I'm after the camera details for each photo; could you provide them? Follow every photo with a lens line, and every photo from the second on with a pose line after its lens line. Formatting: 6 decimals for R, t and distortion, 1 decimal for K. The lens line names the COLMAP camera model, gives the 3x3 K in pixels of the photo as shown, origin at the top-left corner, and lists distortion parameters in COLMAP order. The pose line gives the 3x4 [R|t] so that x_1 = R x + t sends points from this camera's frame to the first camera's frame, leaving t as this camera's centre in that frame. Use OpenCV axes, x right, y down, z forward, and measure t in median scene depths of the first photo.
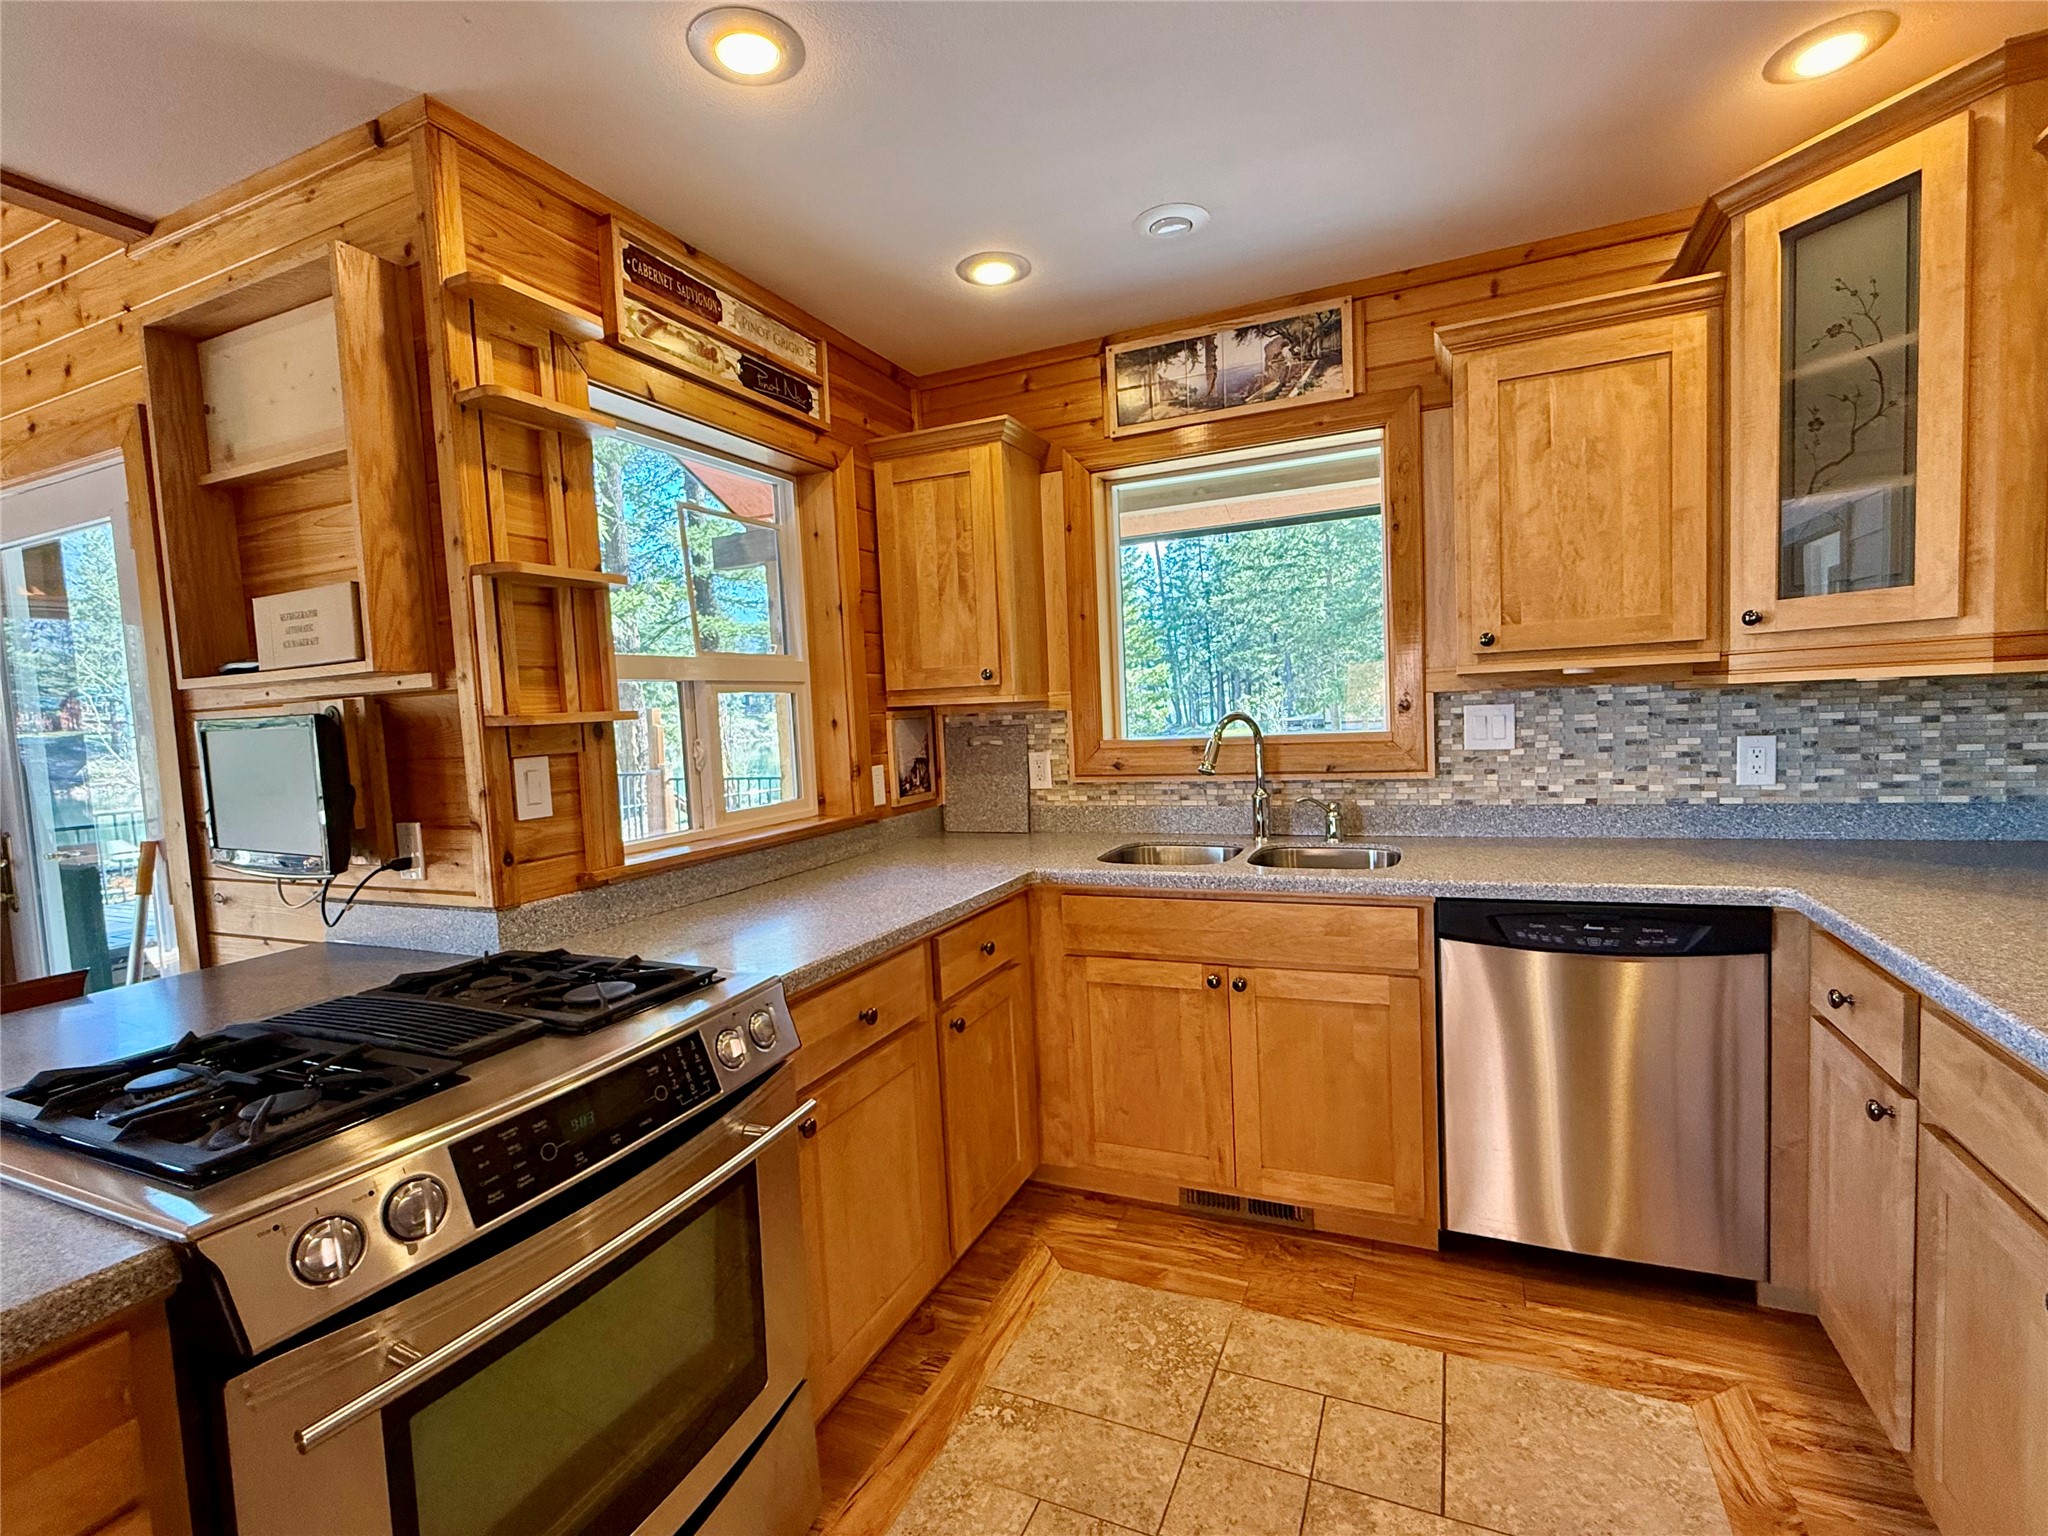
lens RADIAL K [[941.0, 0, 1025.7], [0, 941.0, 770.6], [0, 0, 1]] dist [-0.003253, -0.000102]
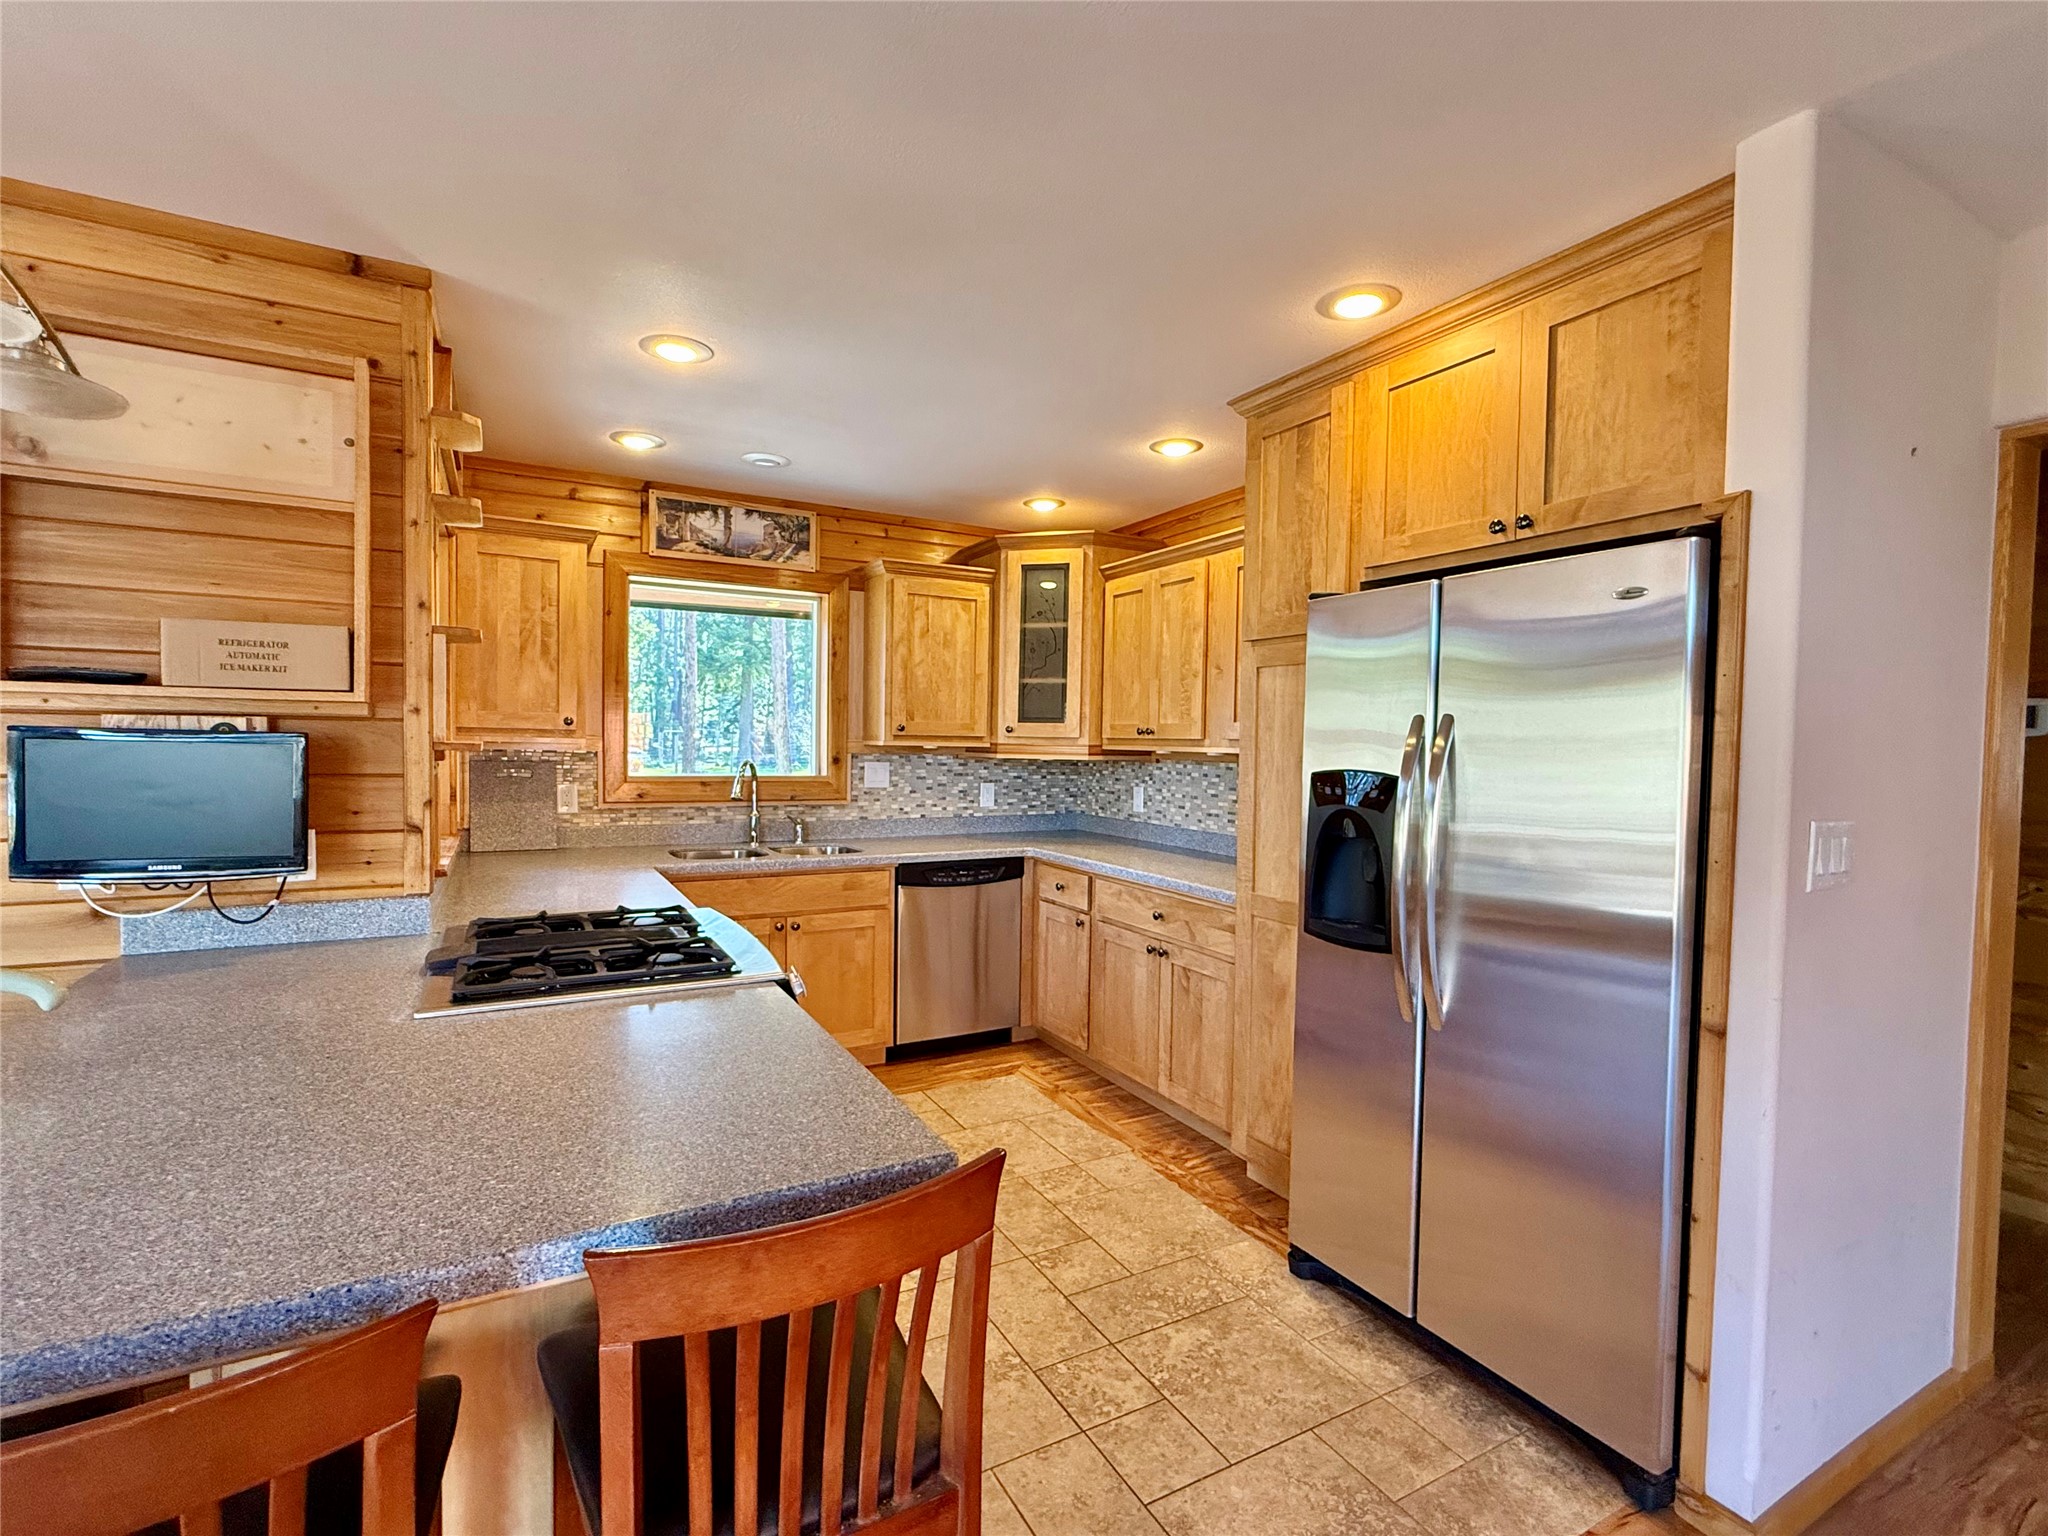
lens RADIAL K [[941.0, 0, 1025.7], [0, 941.0, 770.6], [0, 0, 1]] dist [-0.003253, -0.000102]
pose [[0.598357, 0.033965, 0.800509, -0.857866], [0.006338, 0.998869, -0.047119, 0.035254], [-0.801204, 0.033268, 0.597465, -0.314687]]
